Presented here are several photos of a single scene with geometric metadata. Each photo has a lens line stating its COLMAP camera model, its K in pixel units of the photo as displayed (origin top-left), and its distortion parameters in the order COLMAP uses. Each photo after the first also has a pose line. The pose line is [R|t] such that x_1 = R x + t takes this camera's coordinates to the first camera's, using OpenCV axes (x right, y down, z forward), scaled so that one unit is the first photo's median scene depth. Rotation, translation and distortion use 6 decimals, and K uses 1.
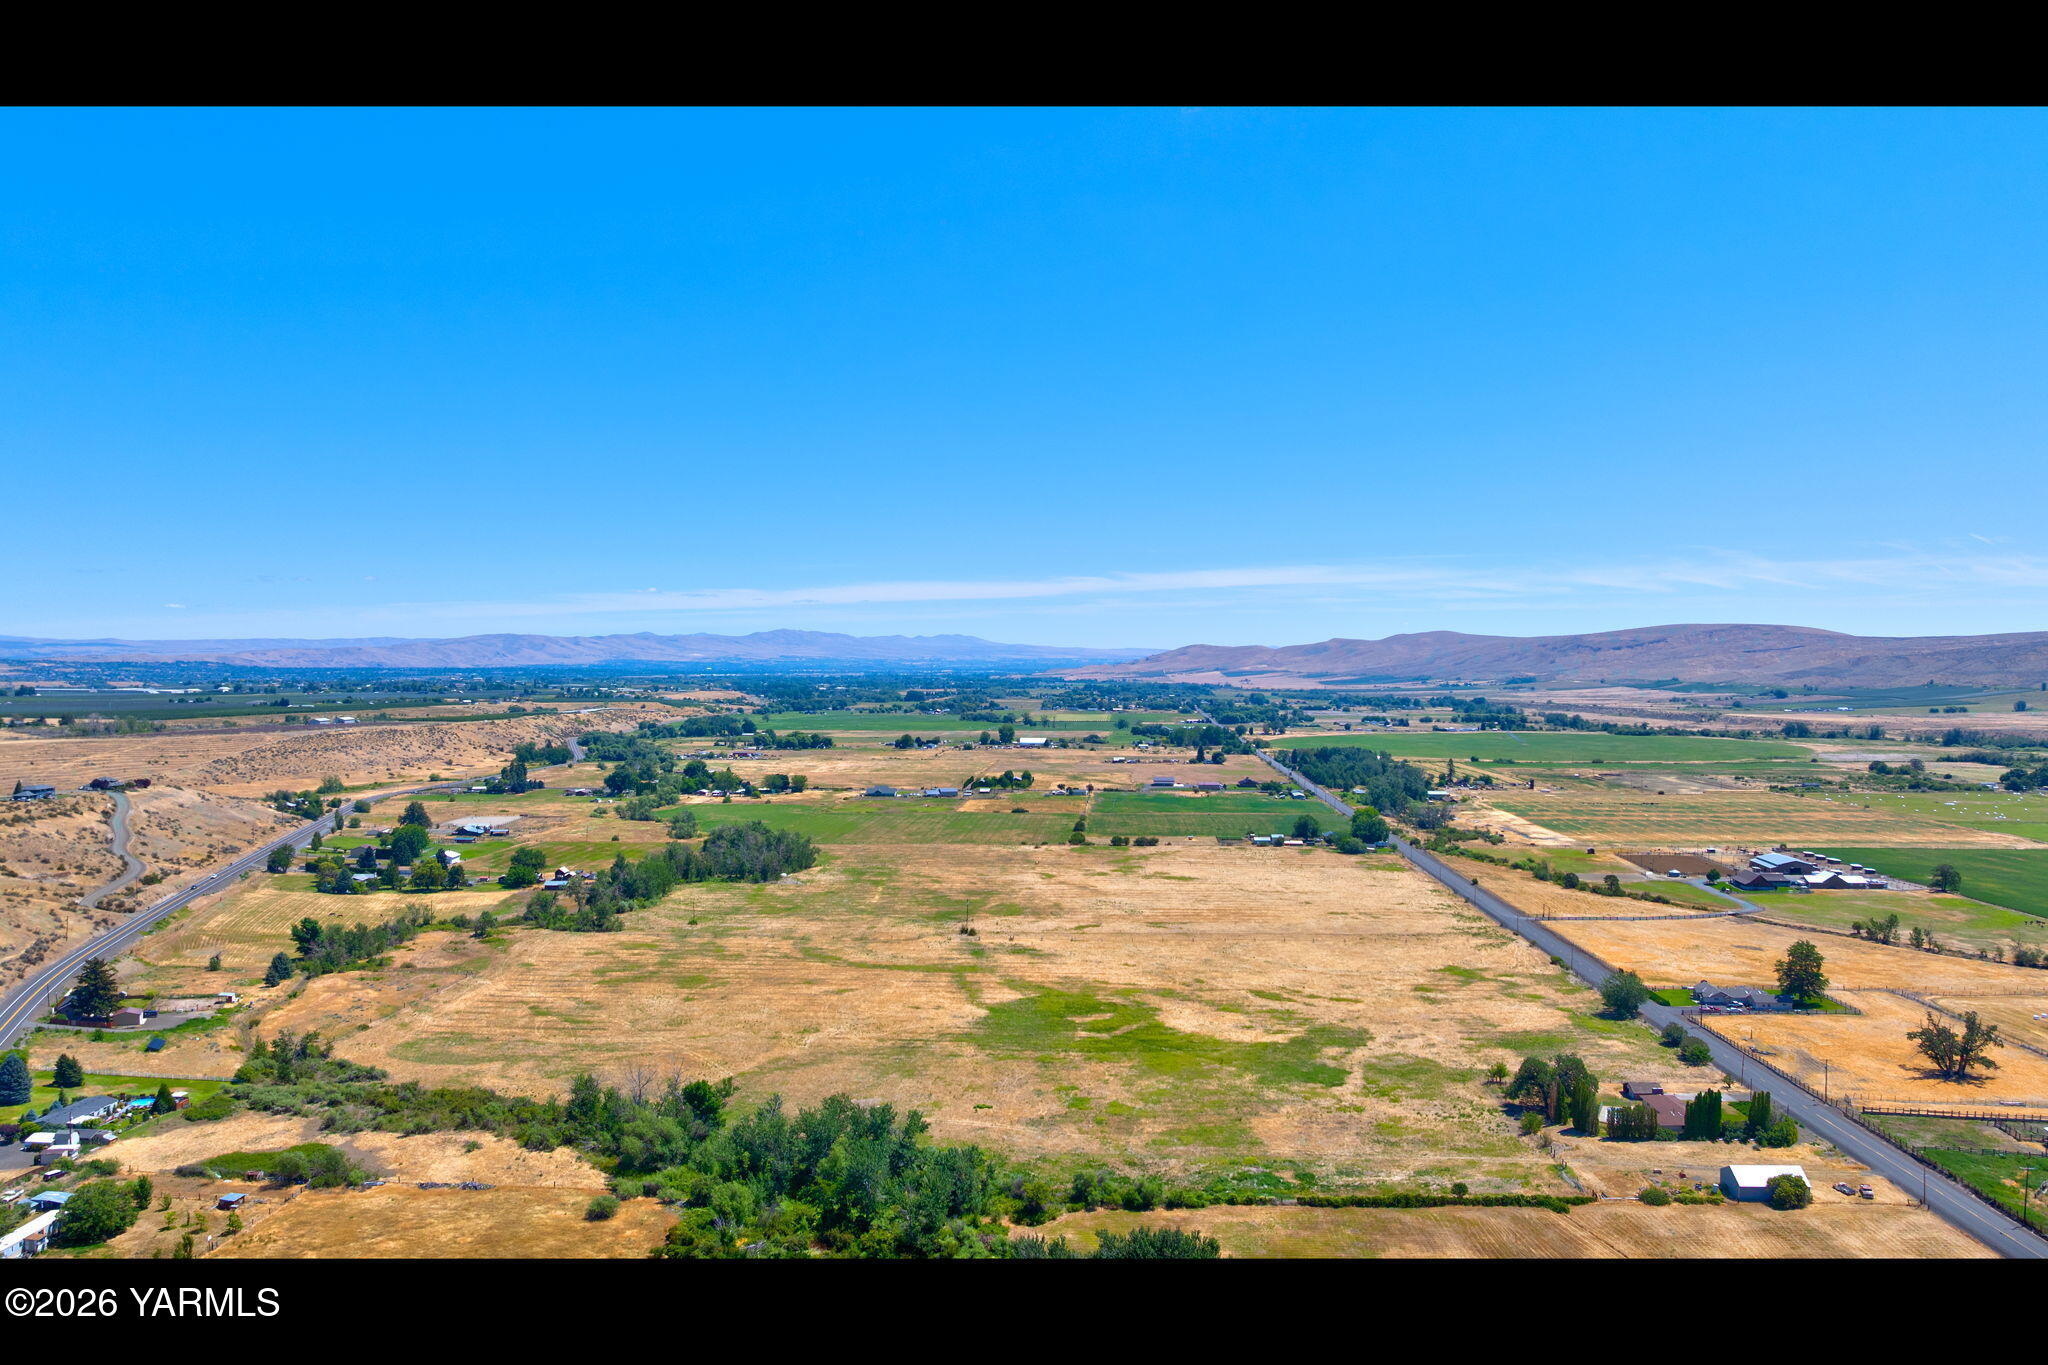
lens RADIAL K [[1661.6, 0, 1024.0], [0, 1661.6, 682.5], [0, 0, 1]] dist [0.000206, -0.067268]
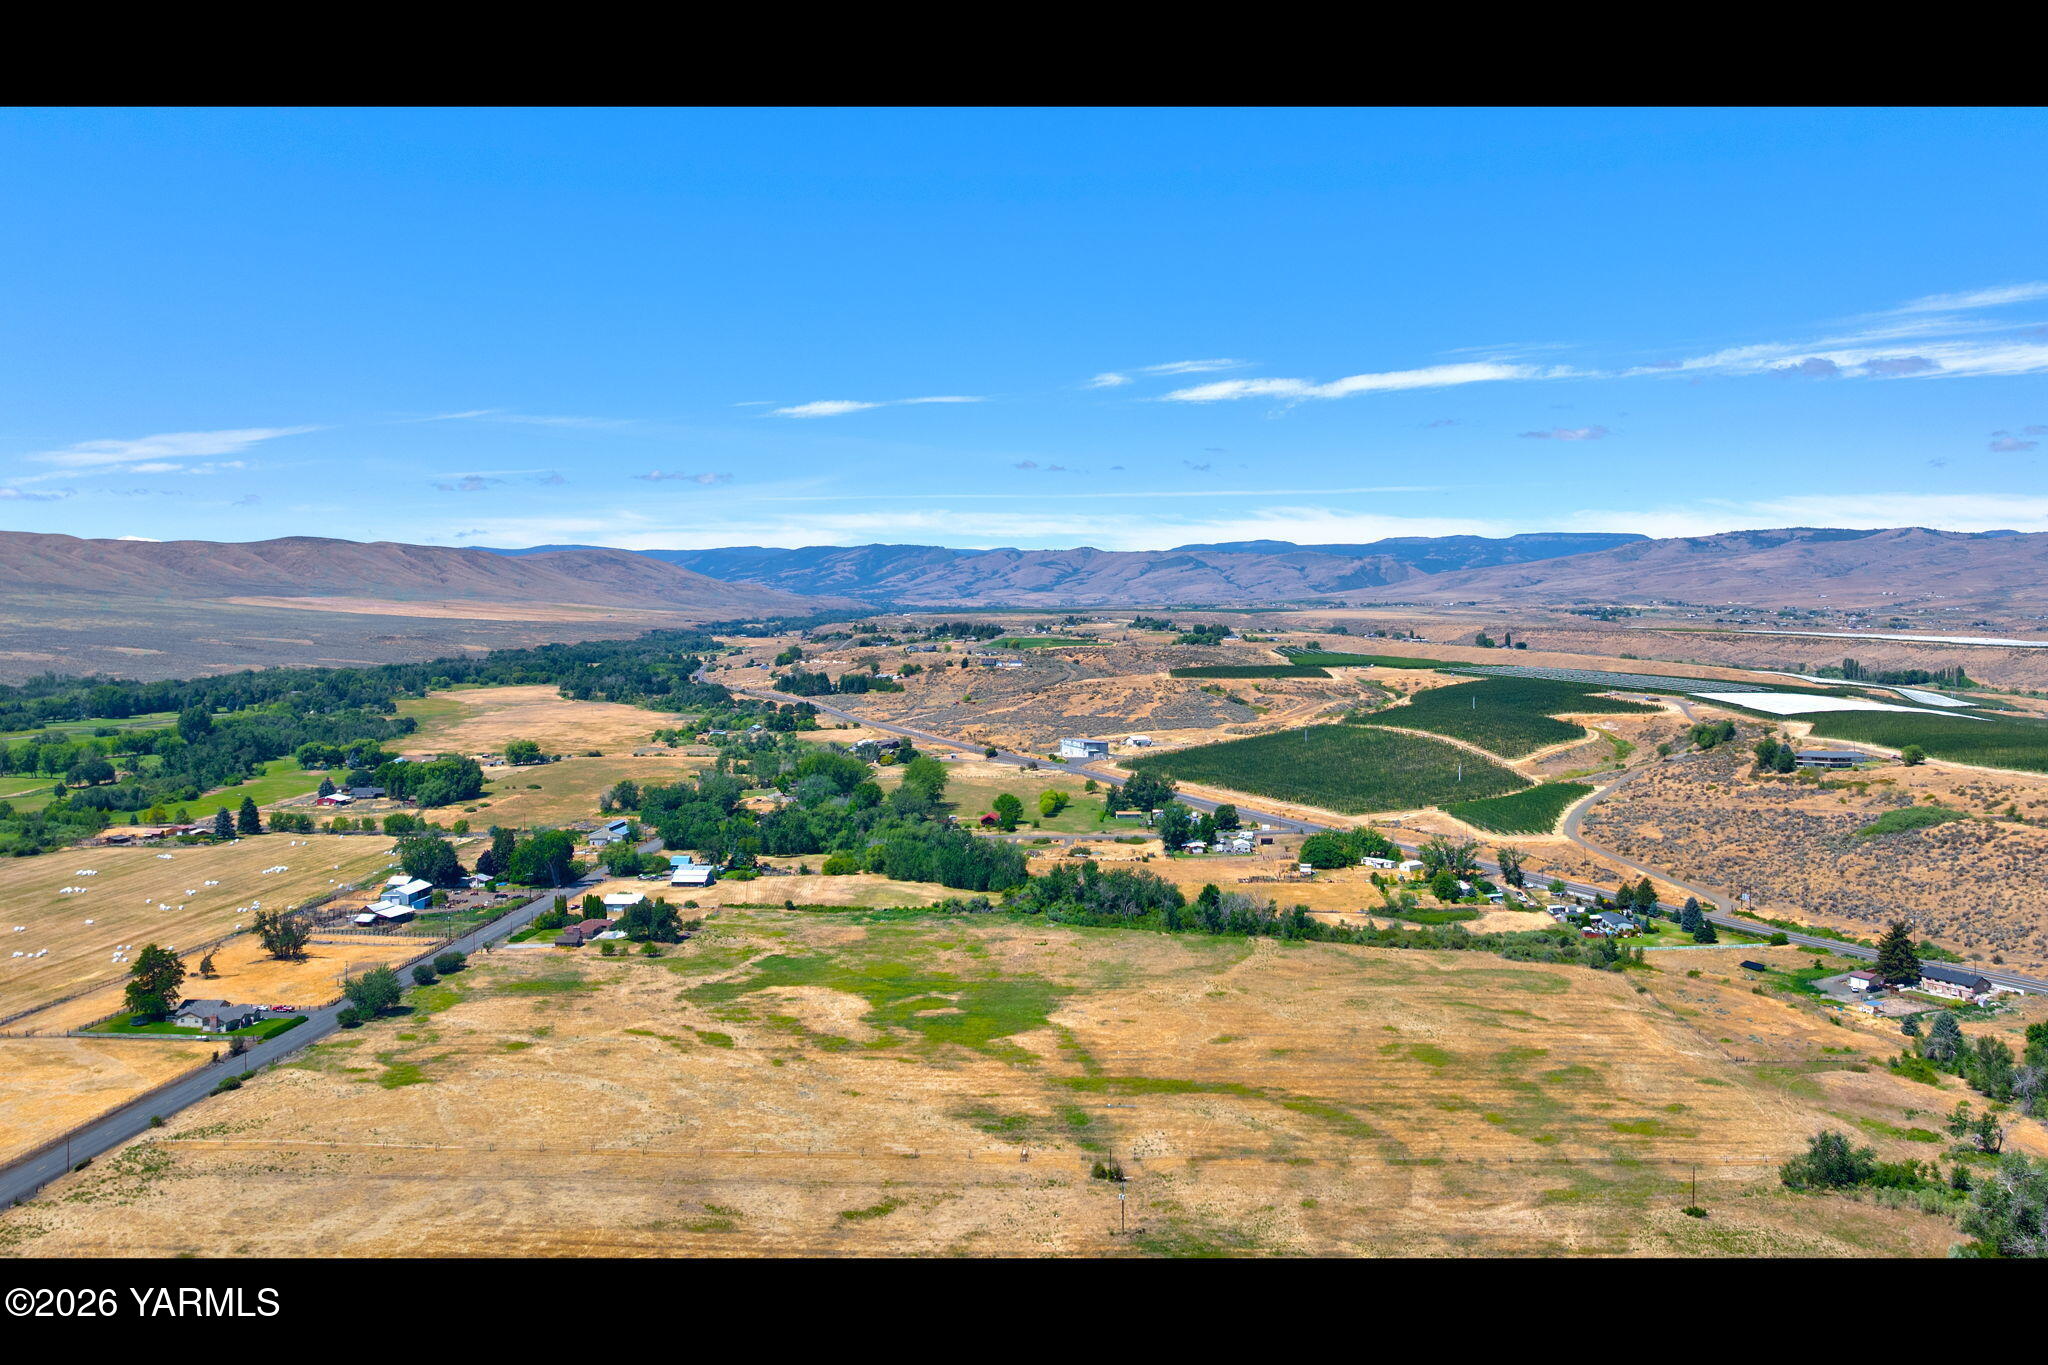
lens RADIAL K [[1661.6, 0, 1024.0], [0, 1661.6, 682.5], [0, 0, 1]] dist [0.000206, -0.067268]
pose [[-0.999996, -0.001401, 0.002645, -0.010202], [-0.001231, 0.997982, 0.063489, -0.047060], [-0.002728, 0.063486, -0.997979, 1.856388]]
